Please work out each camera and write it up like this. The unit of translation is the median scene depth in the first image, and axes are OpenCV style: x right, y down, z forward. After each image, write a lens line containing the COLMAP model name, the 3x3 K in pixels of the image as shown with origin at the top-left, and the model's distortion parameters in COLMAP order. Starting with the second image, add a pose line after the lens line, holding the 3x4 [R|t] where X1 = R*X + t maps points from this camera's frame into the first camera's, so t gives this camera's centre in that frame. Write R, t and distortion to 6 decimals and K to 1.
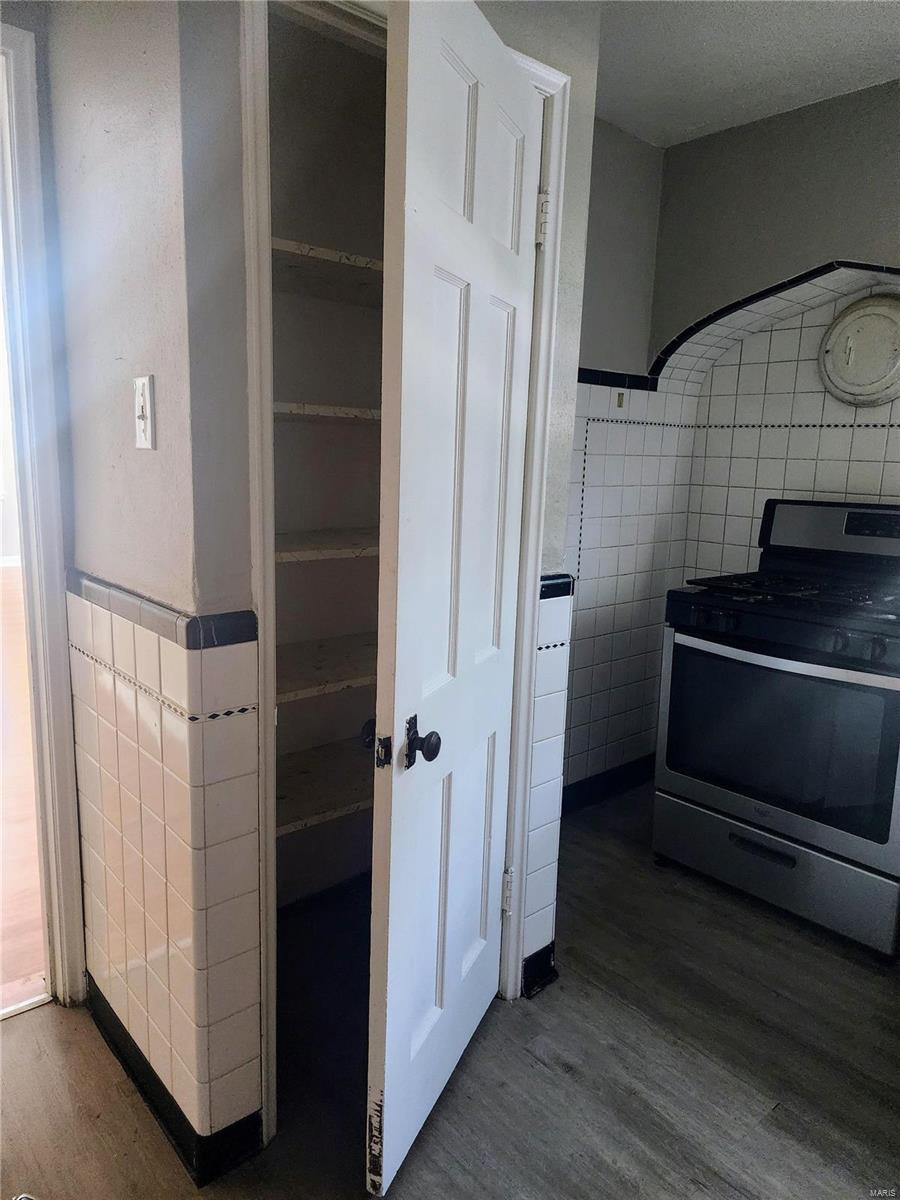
lens RADIAL K [[811.6, 0, 449.7], [0, 811.6, 600.7], [0, 0, 1]] dist [0.040564, -0.029285]
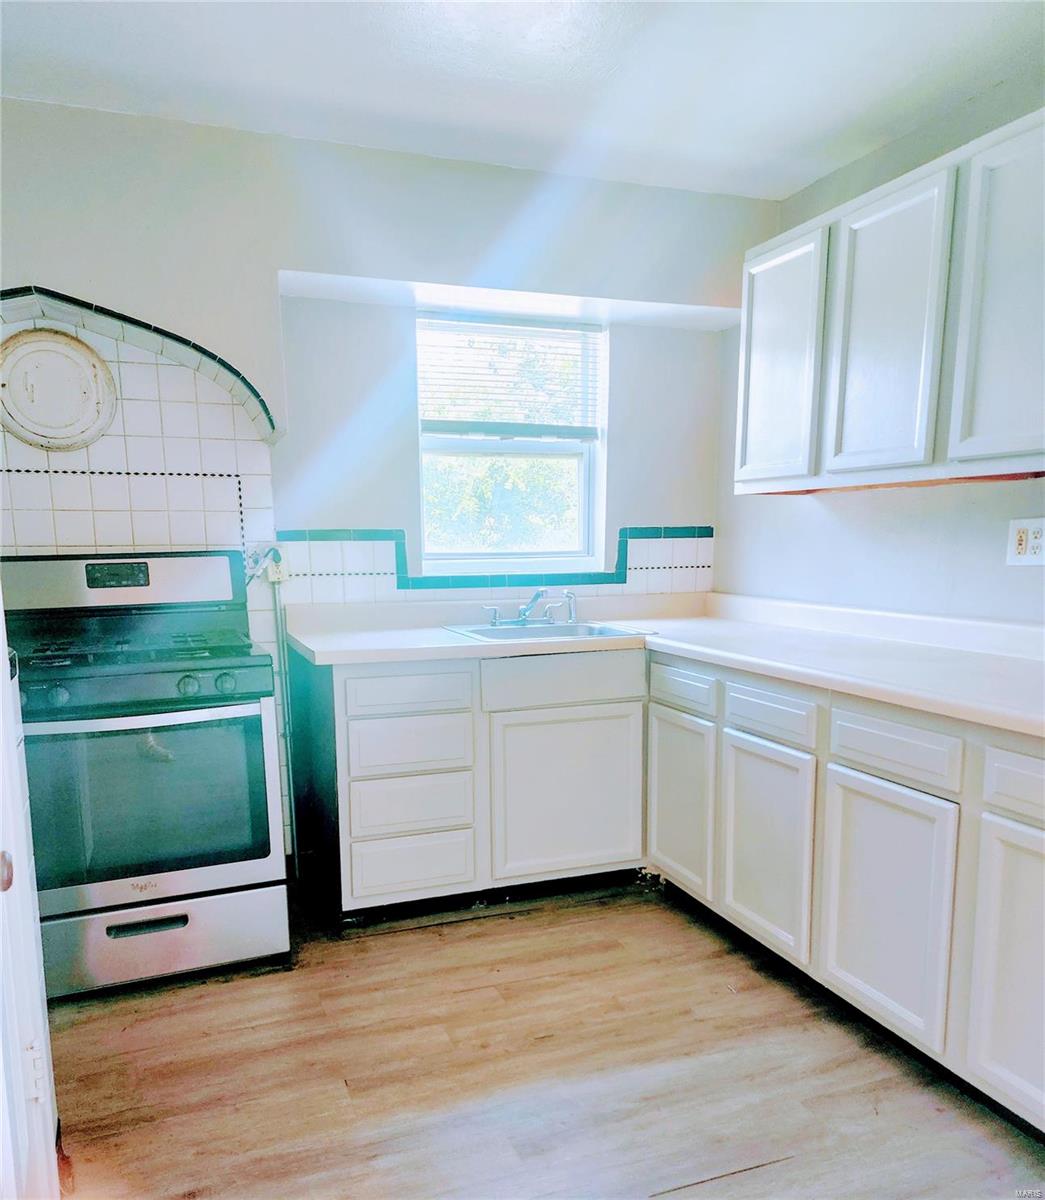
lens RADIAL K [[962.0, 0, 522.8], [0, 962.0, 706.6], [0, 0, 1]] dist [0.067008, -0.027927]
pose [[0.341036, -0.209668, 0.916370, -0.404241], [0.186776, 0.970488, 0.152540, -0.027007], [-0.921308, 0.119135, 0.370132, 0.142614]]
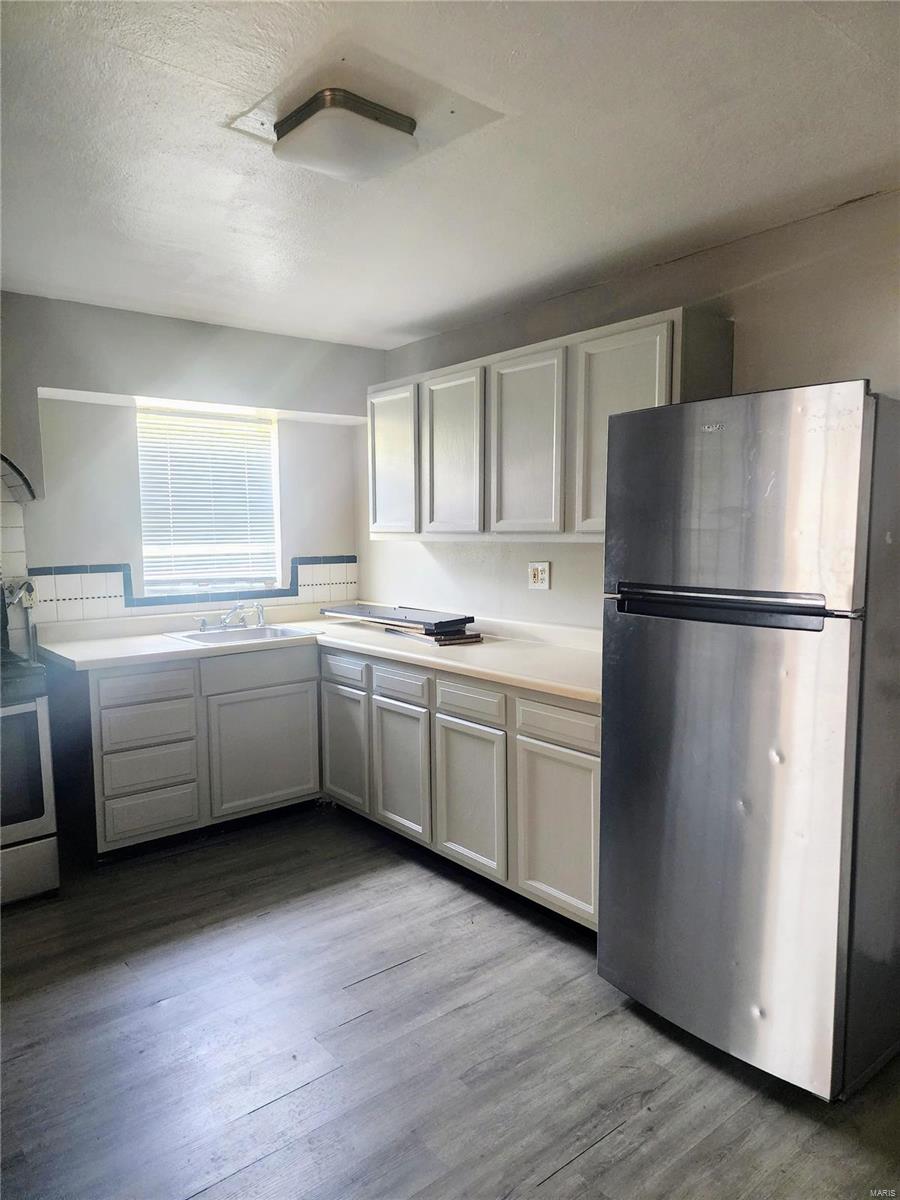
lens RADIAL K [[811.6, 0, 459.8], [0, 811.6, 599.7], [0, 0, 1]] dist [0.040564, -0.029285]
pose [[0.023944, -0.130707, 0.991132, -0.702016], [0.187586, 0.974394, 0.123967, -0.102930], [-0.981956, 0.182954, 0.047850, 0.092922]]
